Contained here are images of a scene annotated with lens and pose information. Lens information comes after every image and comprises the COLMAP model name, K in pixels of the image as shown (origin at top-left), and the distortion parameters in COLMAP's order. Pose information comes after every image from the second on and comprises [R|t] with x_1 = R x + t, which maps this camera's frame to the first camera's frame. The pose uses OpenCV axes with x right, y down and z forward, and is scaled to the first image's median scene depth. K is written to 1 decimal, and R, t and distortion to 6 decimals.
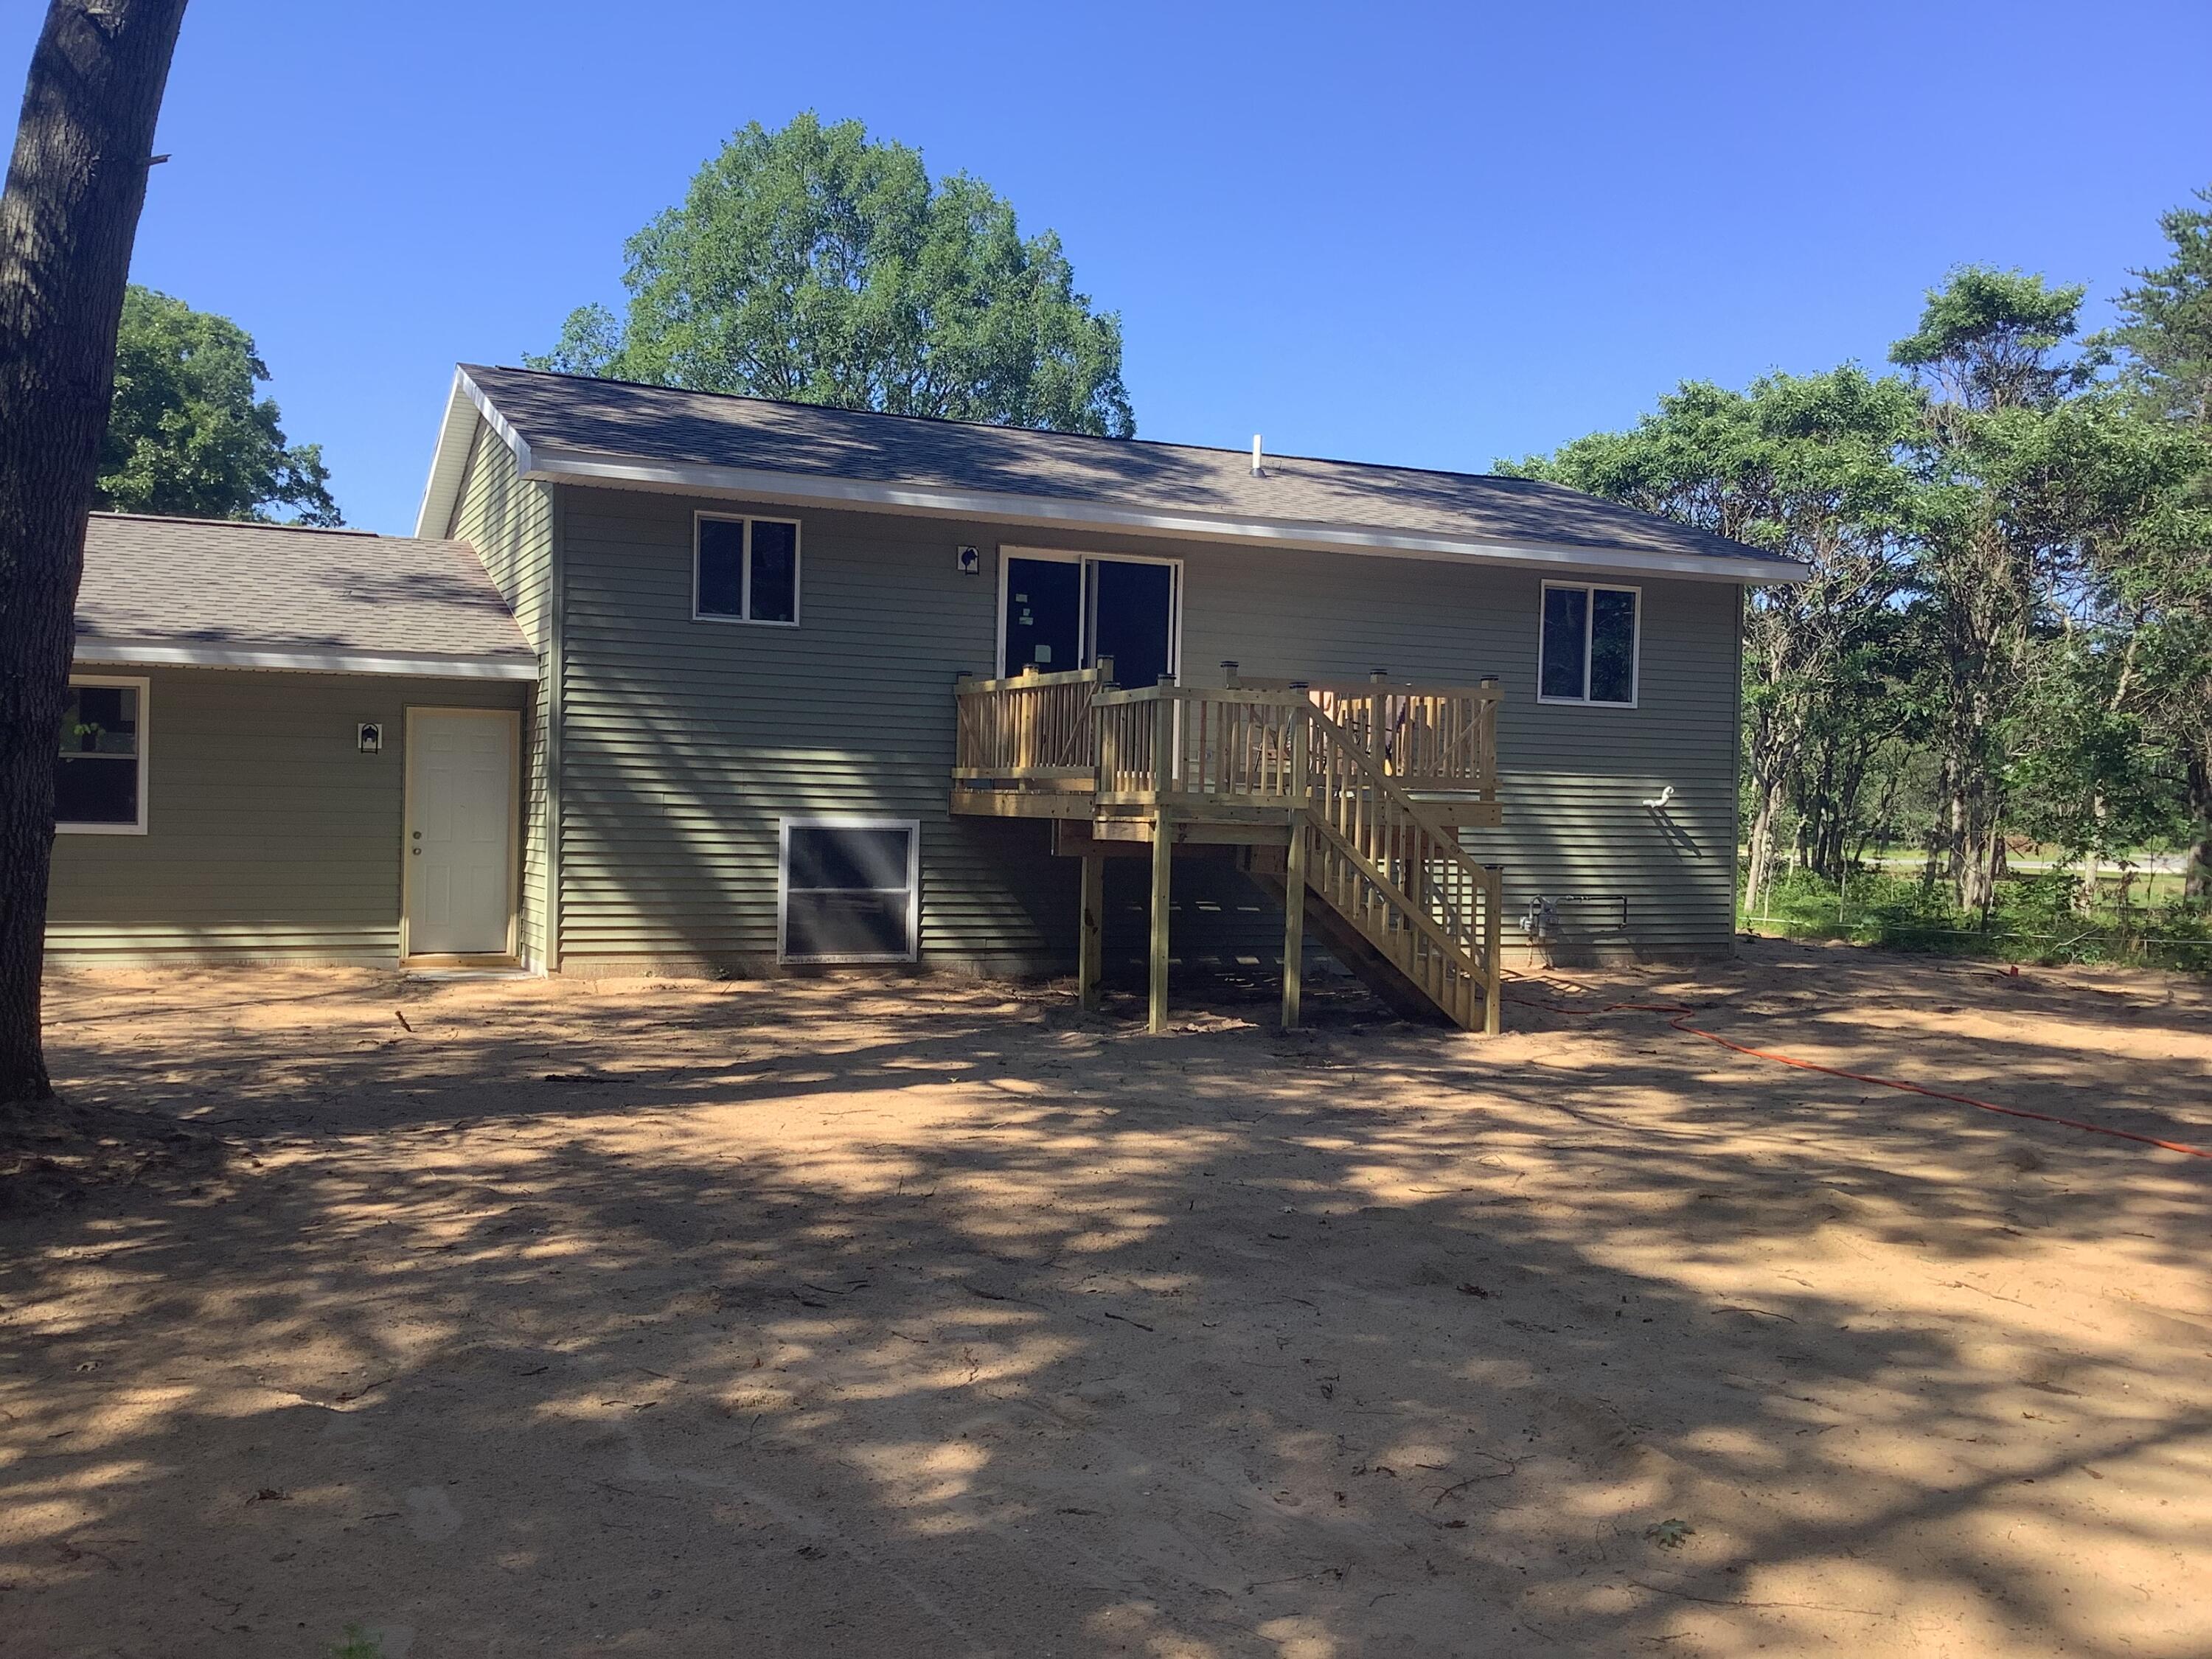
lens RADIAL K [[2004.8, 0, 1106.0], [0, 2004.8, 829.5], [0, 0, 1]] dist [0.080855, -0.177167]
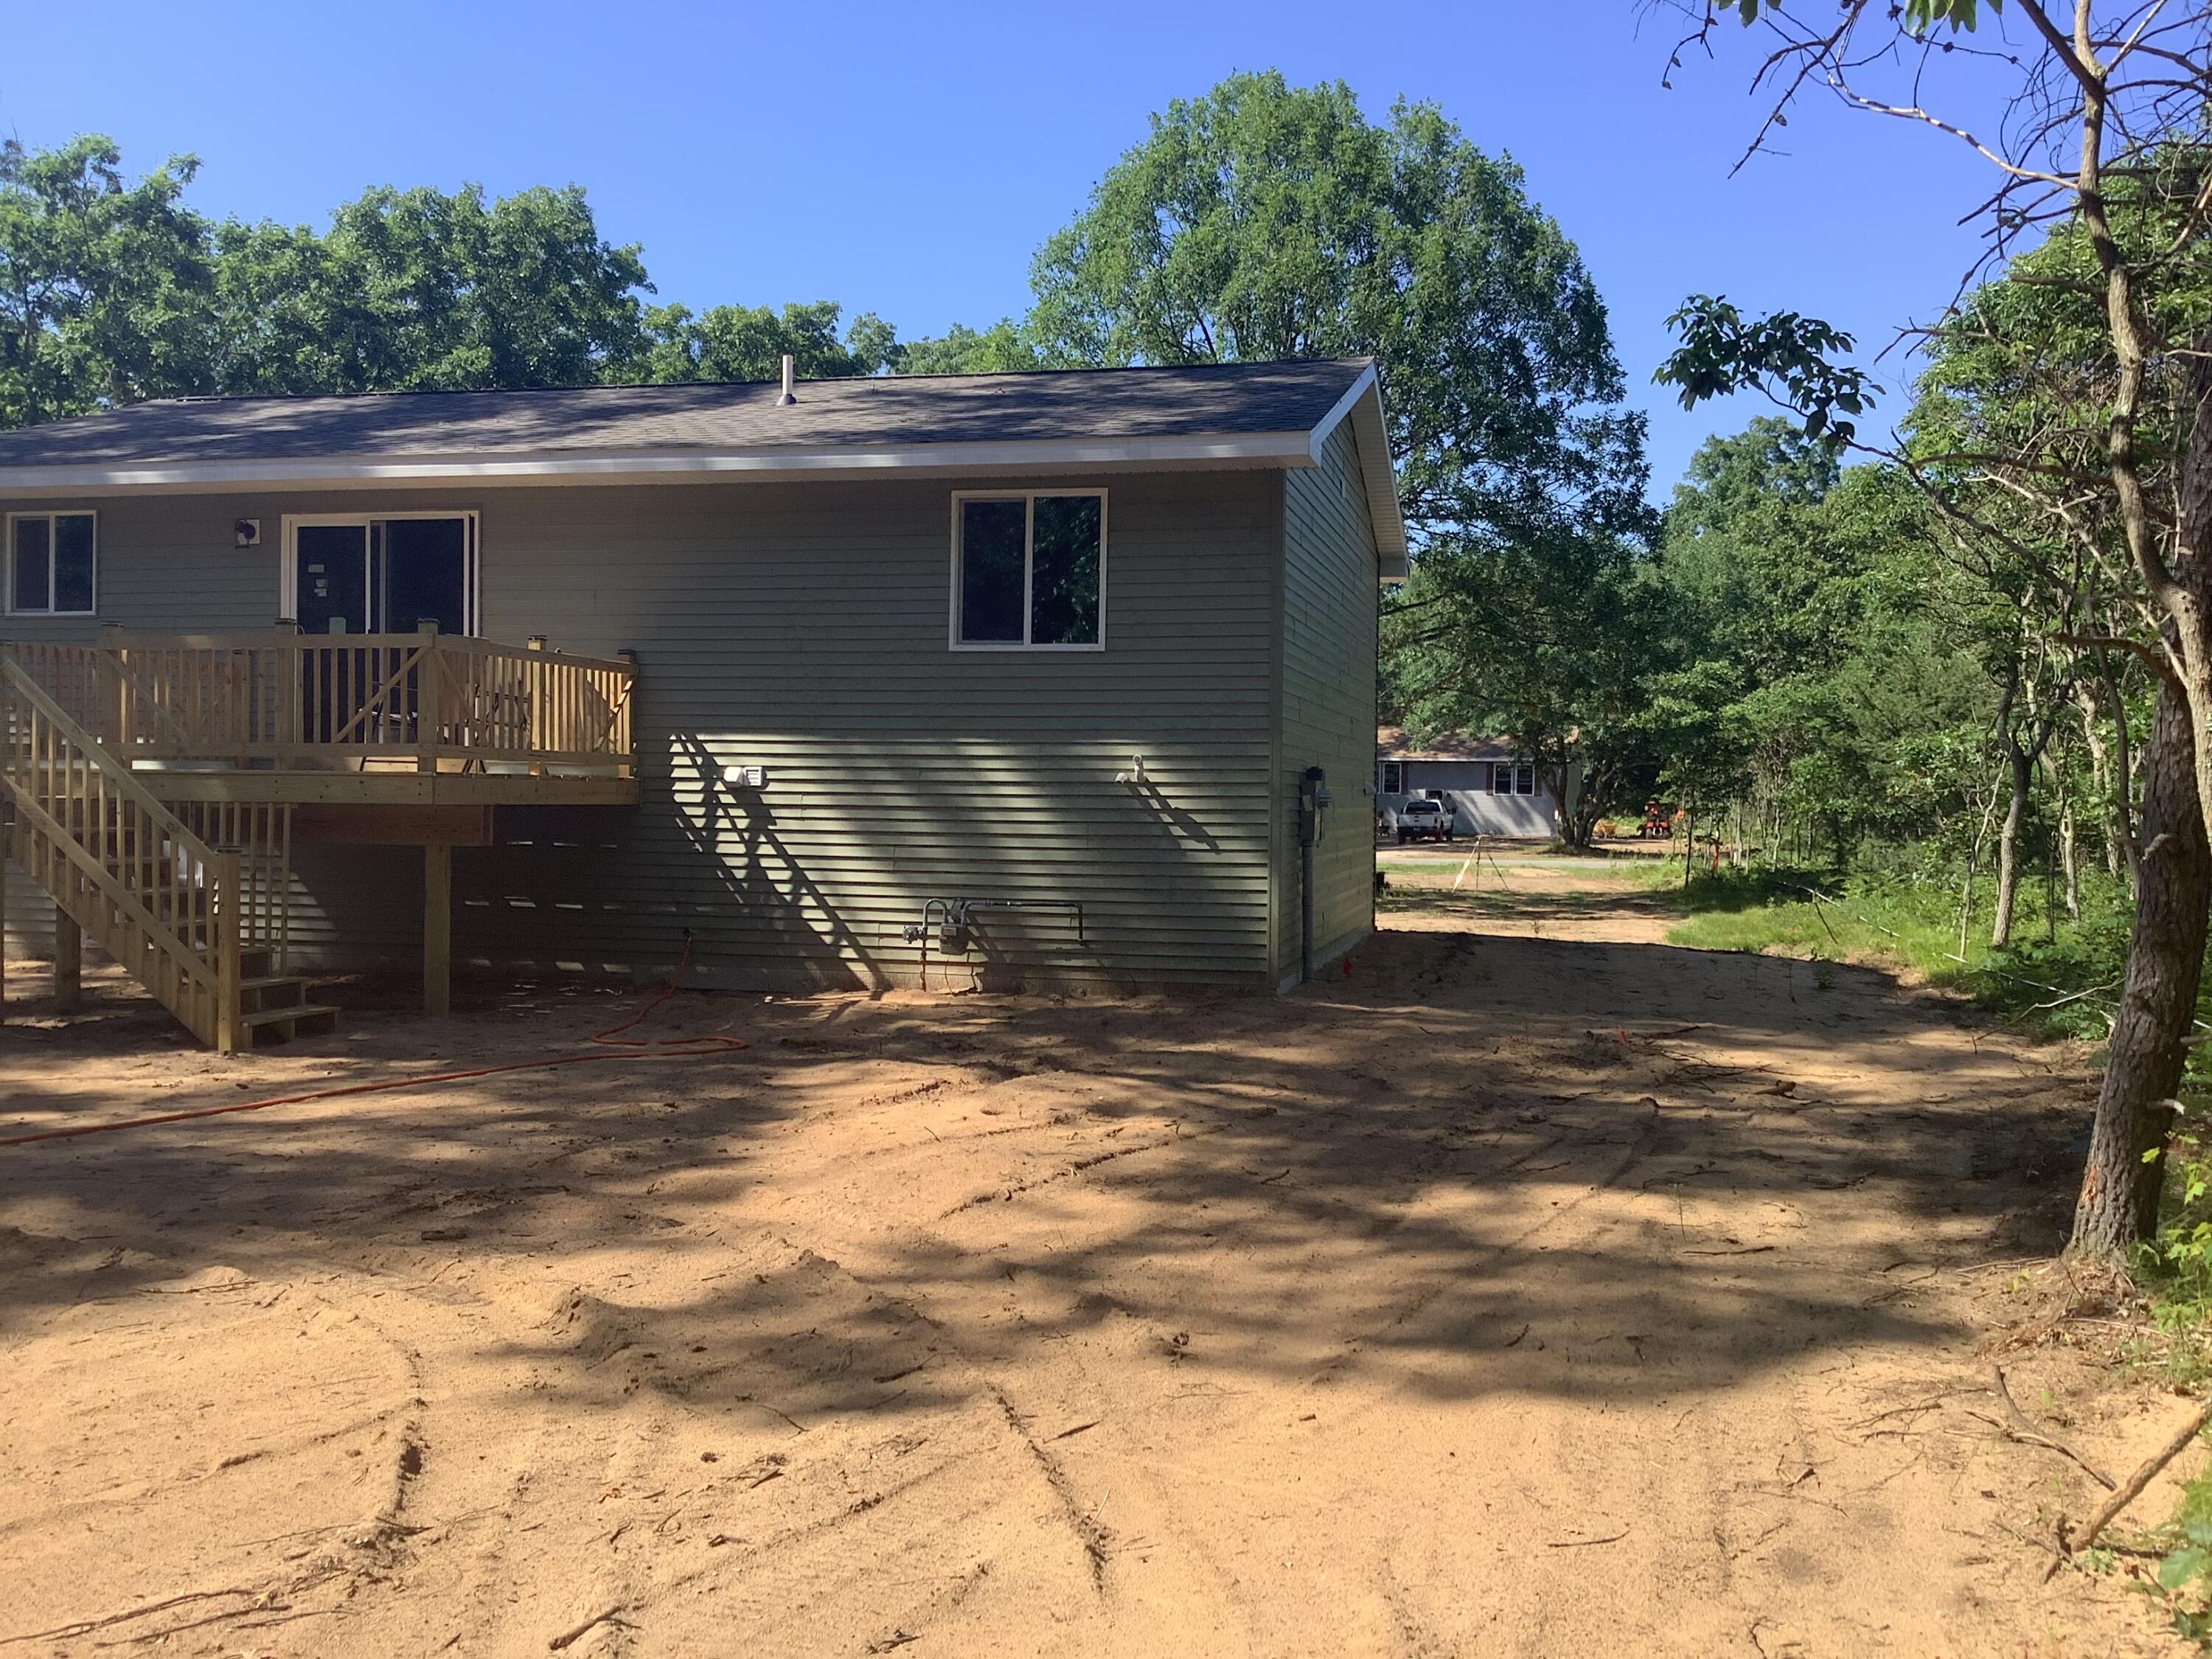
lens RADIAL K [[2004.8, 0, 1106.0], [0, 2004.8, 829.5], [0, 0, 1]] dist [0.080855, -0.177167]
pose [[0.792575, -0.002820, -0.609768, 0.729808], [-0.000599, 0.999985, -0.005403, 0.010103], [0.609774, 0.004647, 0.792562, 0.421810]]
